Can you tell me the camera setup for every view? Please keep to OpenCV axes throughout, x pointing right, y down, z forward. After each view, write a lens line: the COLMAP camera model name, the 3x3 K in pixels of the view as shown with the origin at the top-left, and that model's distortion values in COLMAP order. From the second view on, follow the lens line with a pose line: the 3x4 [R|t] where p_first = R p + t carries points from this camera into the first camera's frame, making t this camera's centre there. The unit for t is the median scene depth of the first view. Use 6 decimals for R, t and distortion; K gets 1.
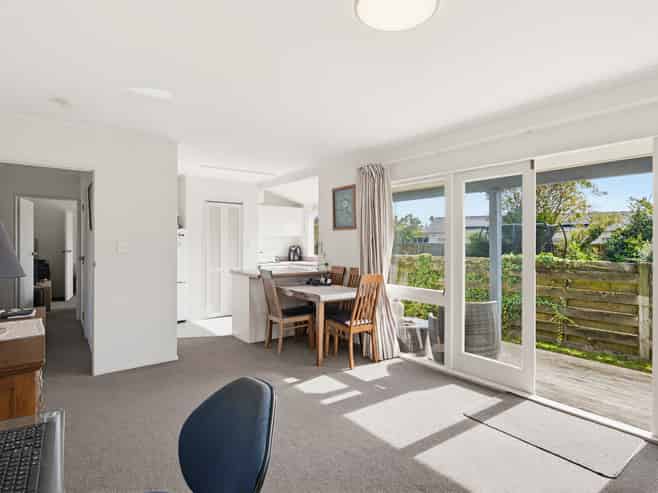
lens RADIAL K [[355.8, 0, 325.5], [0, 355.8, 242.7], [0, 0, 1]] dist [-0.000620, 0.000585]
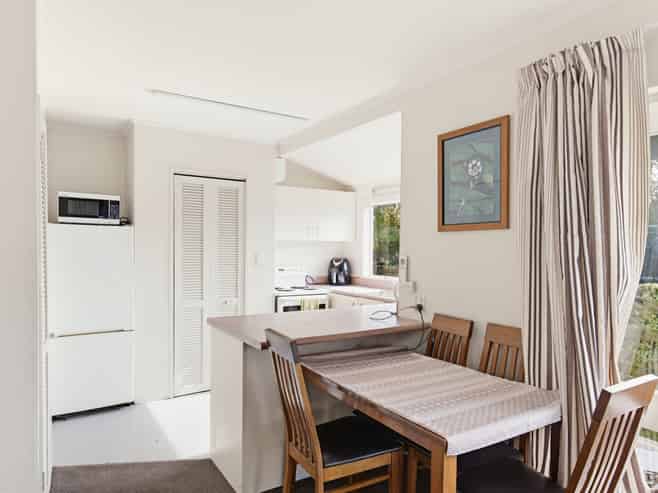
lens RADIAL K [[443.1, 0, 329.0], [0, 443.1, 246.5], [0, 0, 1]] dist [-0.001086, -0.000984]
pose [[0.996079, 0.008782, -0.088035, -0.066719], [-0.009003, 0.999957, -0.002115, -0.014557], [0.088013, 0.002899, 0.996115, 0.474483]]
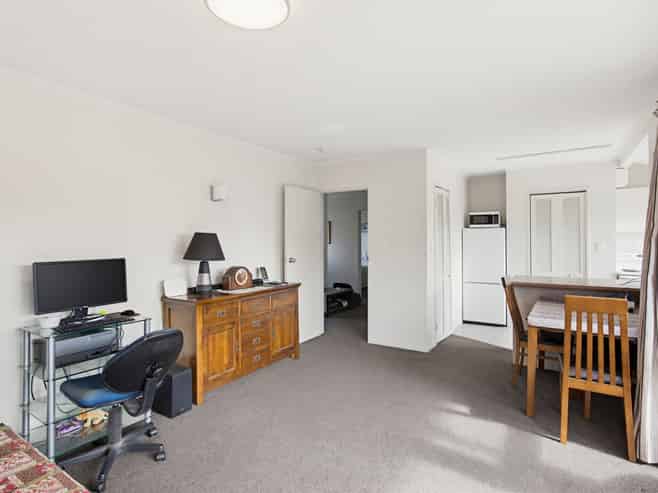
lens RADIAL K [[355.8, 0, 325.5], [0, 355.8, 242.7], [0, 0, 1]] dist [-0.000620, 0.000585]
pose [[0.318976, -0.004915, -0.947750, 0.421382], [0.002705, 0.999987, -0.004276, 0.003127], [0.947759, -0.001200, 0.318985, 0.315755]]
